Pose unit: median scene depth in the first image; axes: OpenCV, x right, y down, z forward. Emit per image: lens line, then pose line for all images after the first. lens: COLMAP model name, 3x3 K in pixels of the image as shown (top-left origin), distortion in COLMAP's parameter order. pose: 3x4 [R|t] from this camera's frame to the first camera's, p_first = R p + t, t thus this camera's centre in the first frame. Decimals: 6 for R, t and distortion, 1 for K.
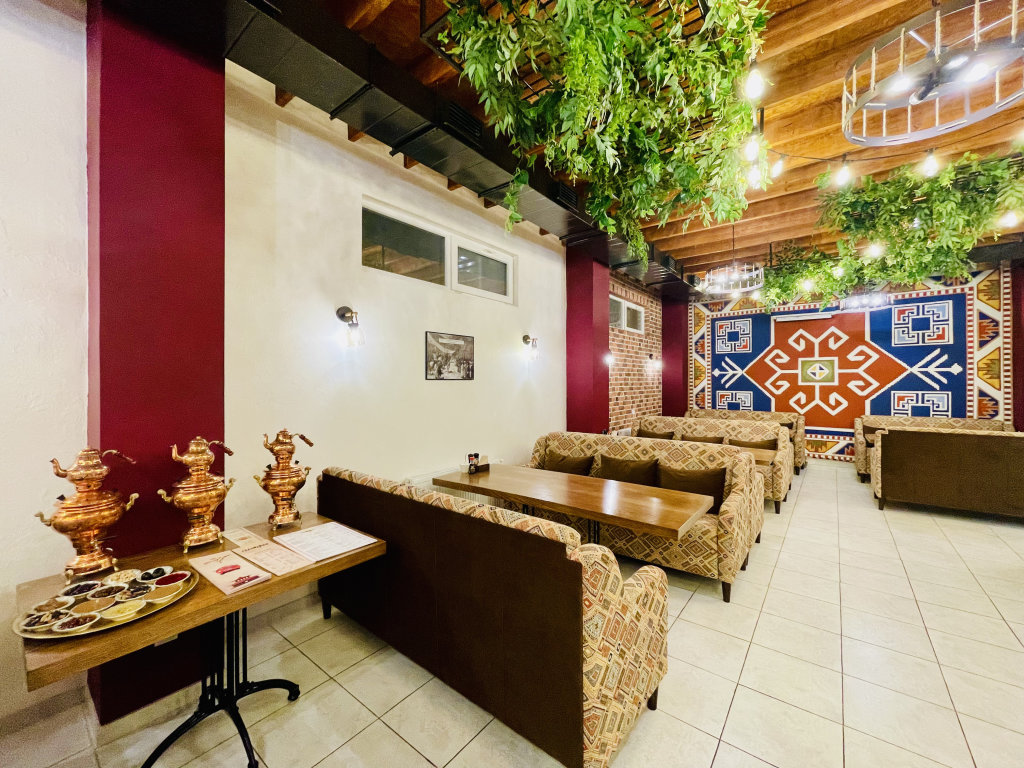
lens RADIAL K [[413.4, 0, 514.2], [0, 413.4, 381.5], [0, 0, 1]] dist [0.000813, 0.000667]
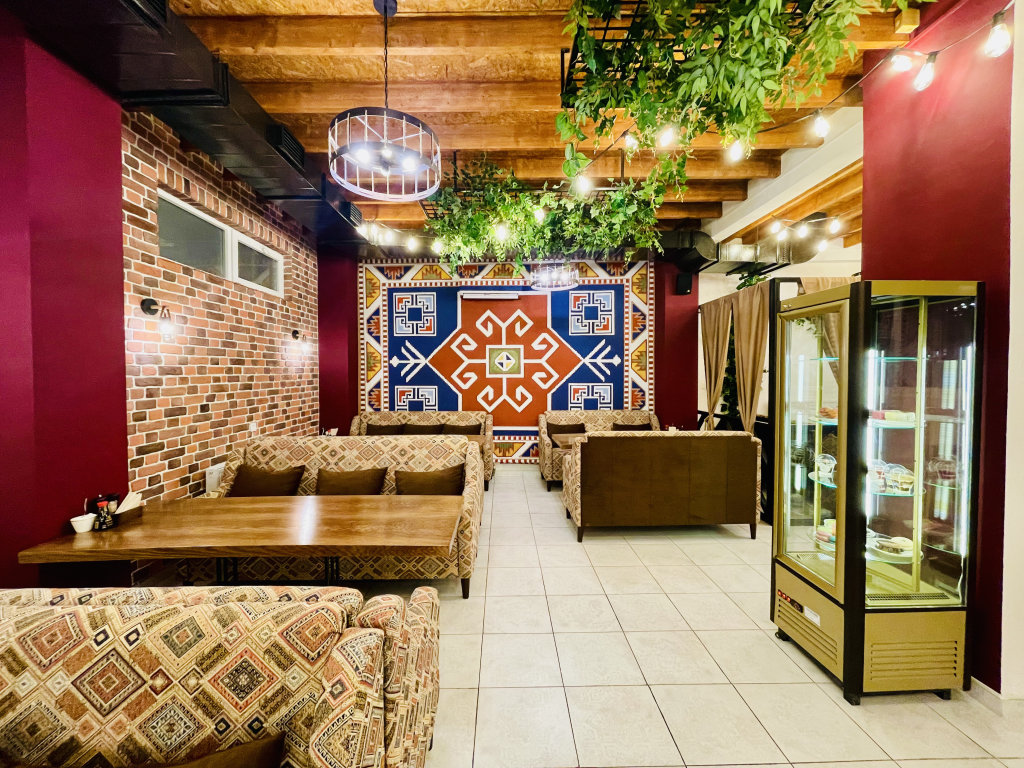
lens RADIAL K [[413.4, 0, 514.2], [0, 413.4, 381.5], [0, 0, 1]] dist [0.000813, 0.000667]
pose [[0.774308, -0.015139, 0.632627, 0.216692], [0.002184, 0.999772, 0.021251, -0.001084], [-0.632805, -0.015073, 0.774165, 0.339076]]
